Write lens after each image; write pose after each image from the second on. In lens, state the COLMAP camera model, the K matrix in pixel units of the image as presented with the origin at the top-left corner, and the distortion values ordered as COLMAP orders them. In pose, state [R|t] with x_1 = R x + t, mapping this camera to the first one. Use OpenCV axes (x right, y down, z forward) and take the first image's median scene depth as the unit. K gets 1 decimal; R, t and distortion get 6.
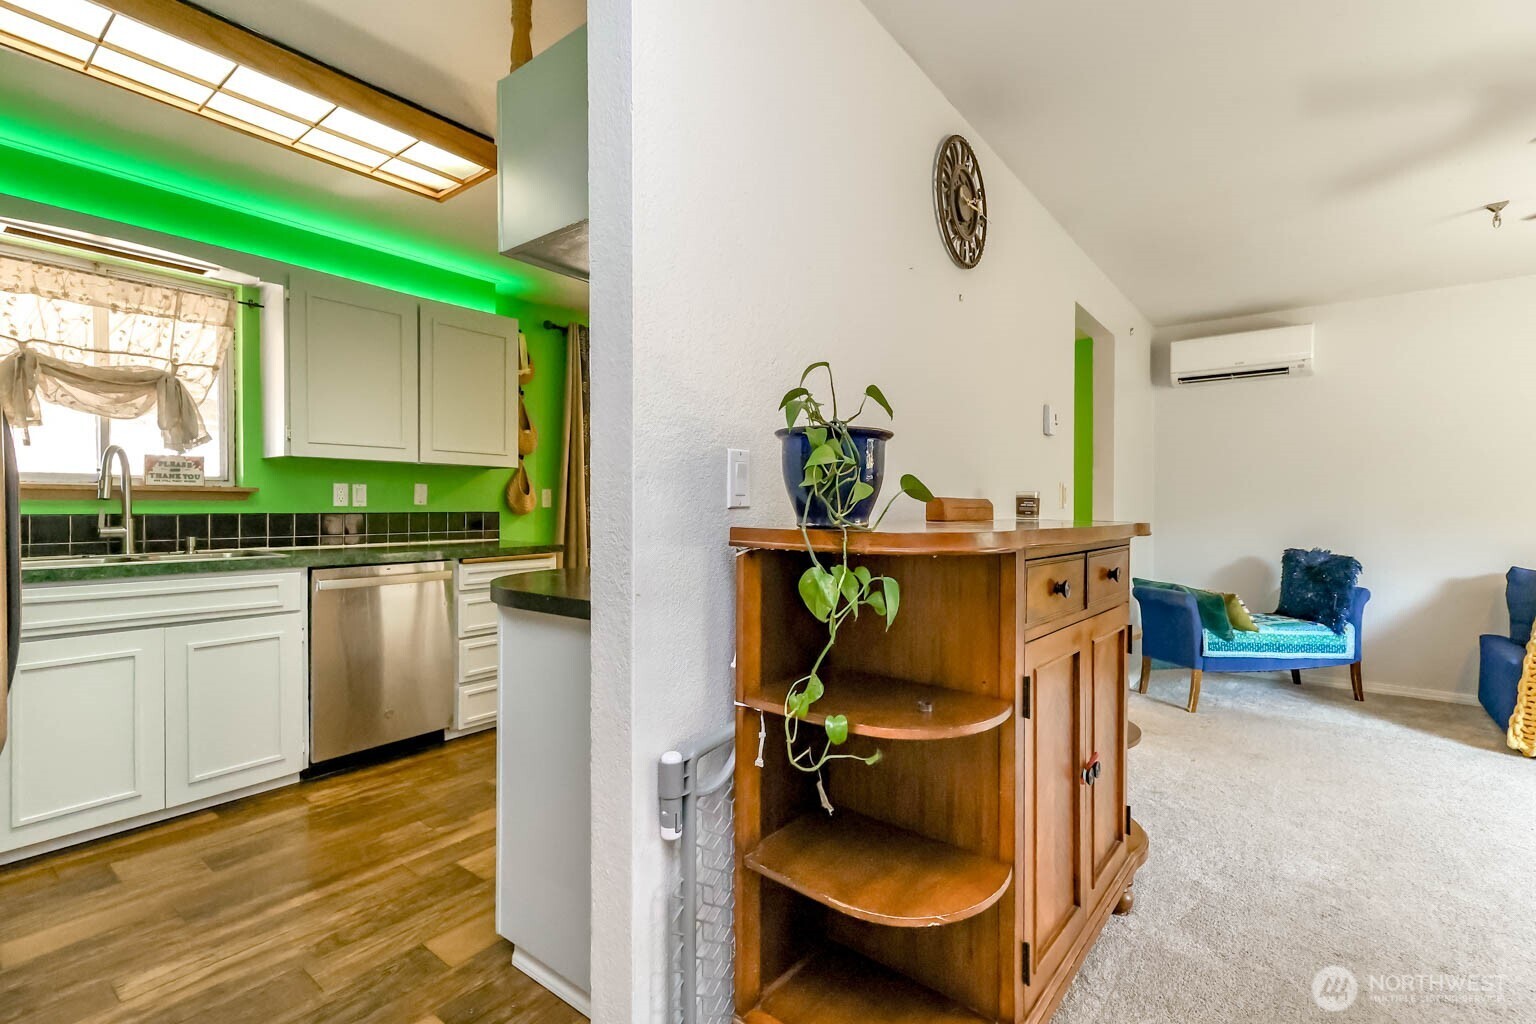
lens RADIAL K [[695.0, 0, 773.9], [0, 695.0, 505.4], [0, 0, 1]] dist [0.021898, -0.000696]
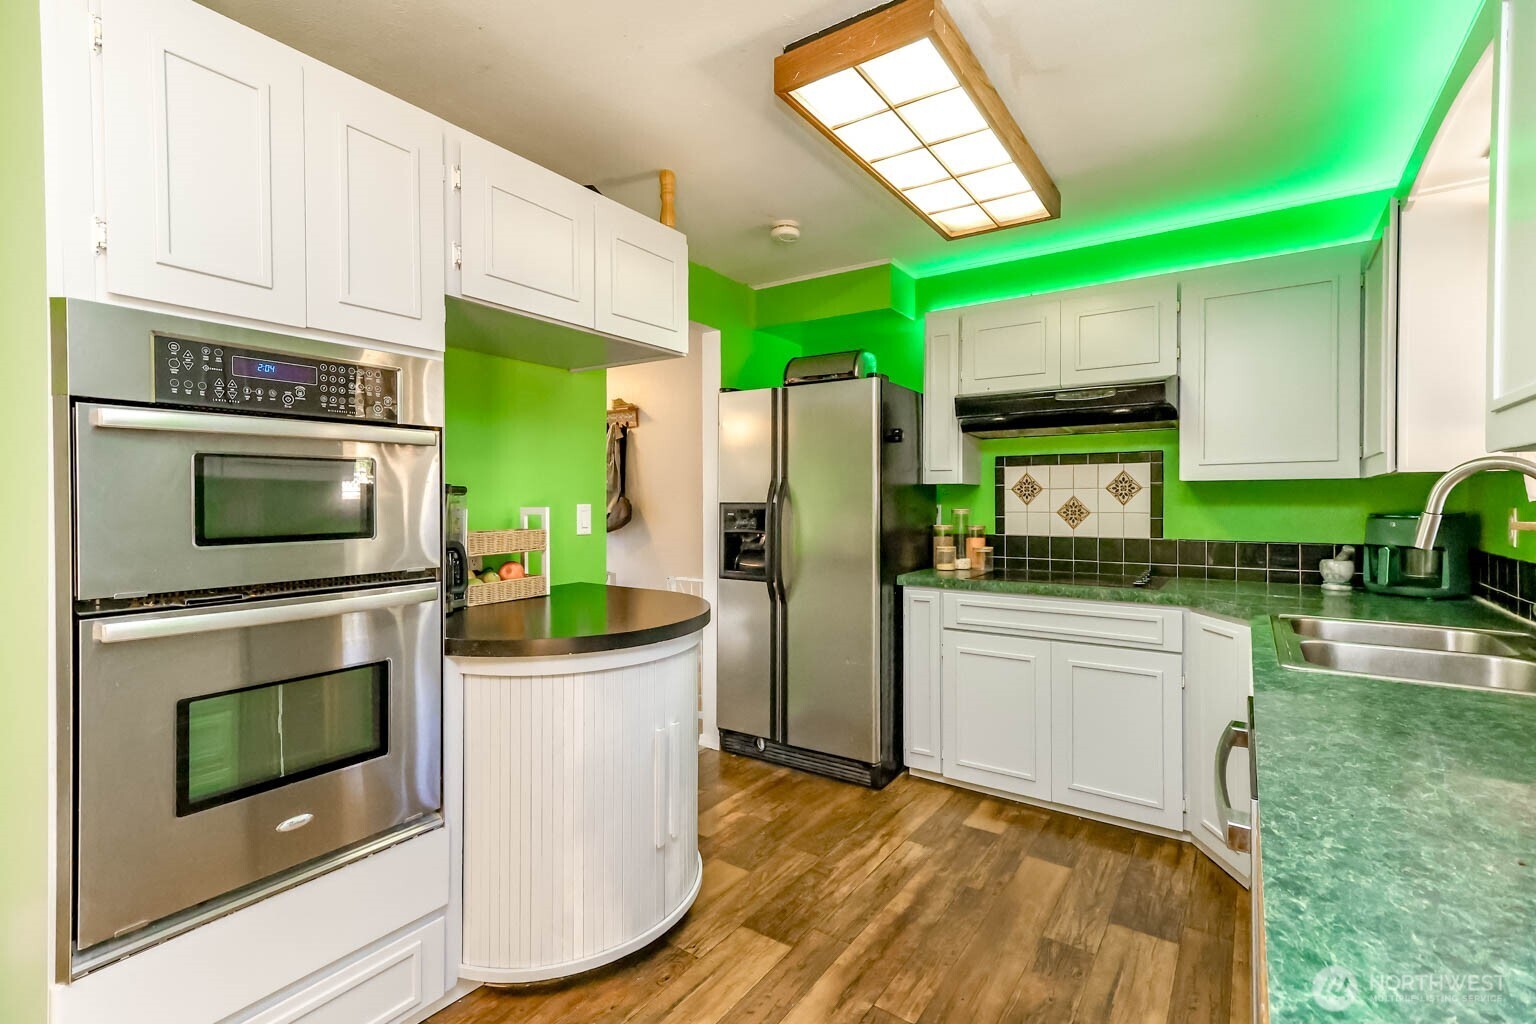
lens RADIAL K [[695.0, 0, 773.9], [0, 695.0, 505.4], [0, 0, 1]] dist [0.021898, -0.000696]
pose [[-0.997306, -0.004465, -0.073224, -0.225999], [-0.005624, 0.999862, 0.015629, -0.037887], [0.073144, 0.015999, -0.997193, 1.159029]]
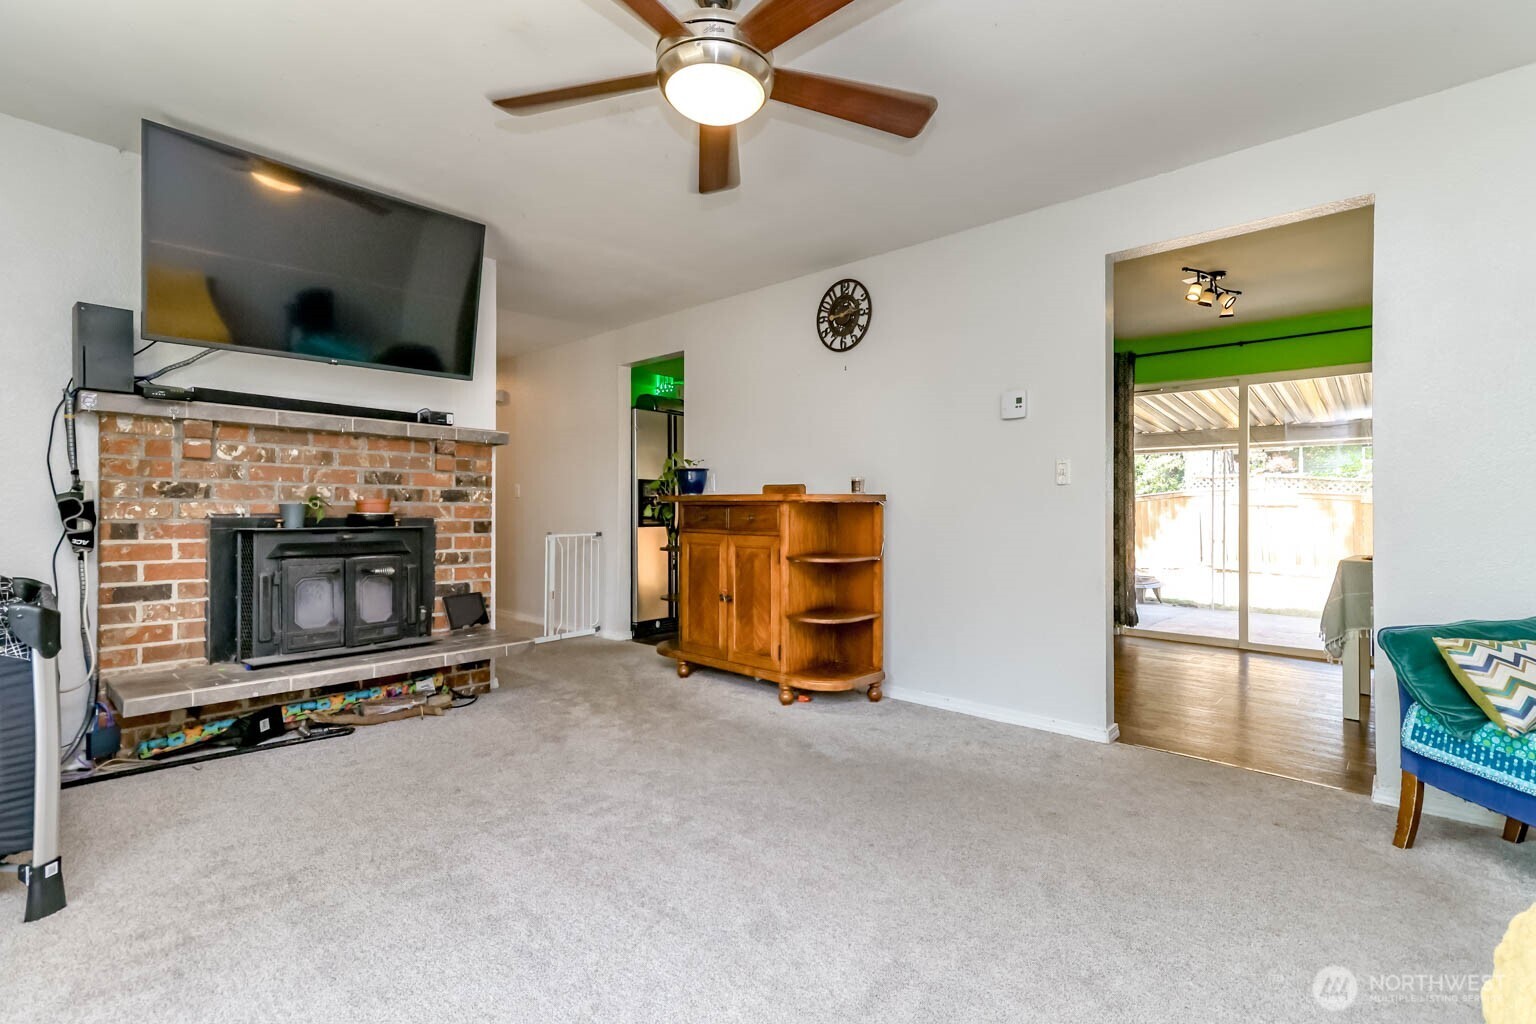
lens RADIAL K [[695.0, 0, 773.9], [0, 695.0, 505.4], [0, 0, 1]] dist [0.021898, -0.000696]
pose [[-0.048979, -0.012917, -0.998716, 1.245945], [-0.013400, 0.999835, -0.012275, 0.043127], [0.998710, 0.012781, -0.049144, 0.581060]]
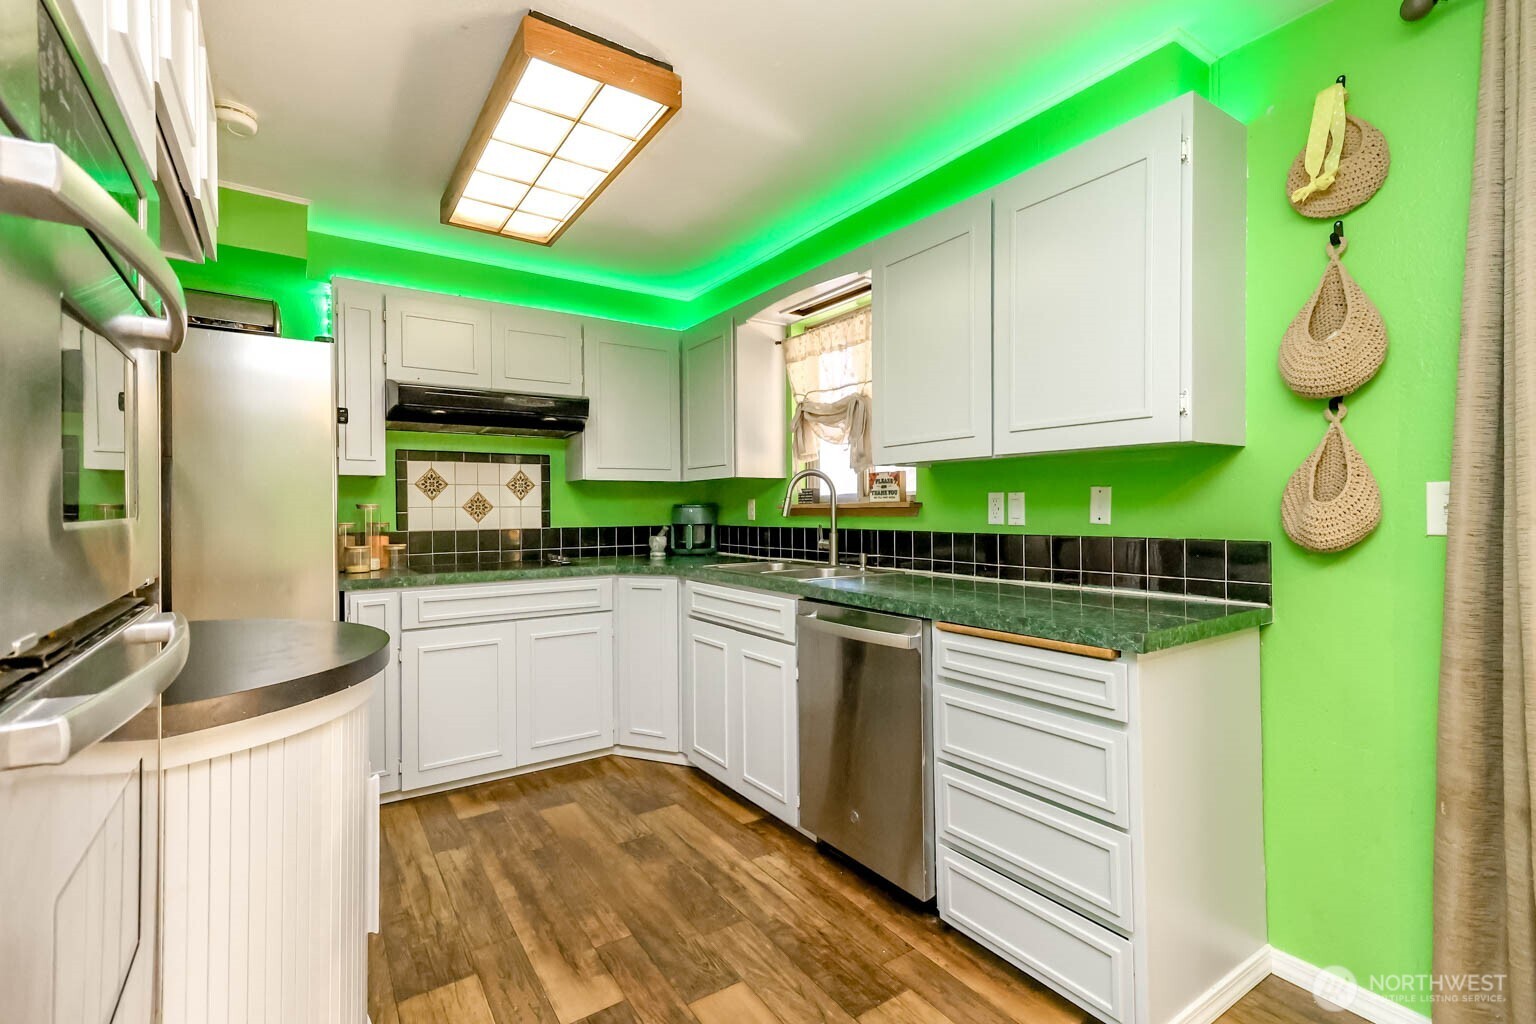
lens RADIAL K [[703.4, 0, 774.0], [0, 703.4, 509.8], [0, 0, 1]] dist [0.026296, 0.000102]
pose [[-0.300774, -0.002507, -0.953692, 0.136788], [-0.002037, 0.999996, -0.001986, -0.011691], [0.953693, 0.001345, -0.300778, 0.971792]]
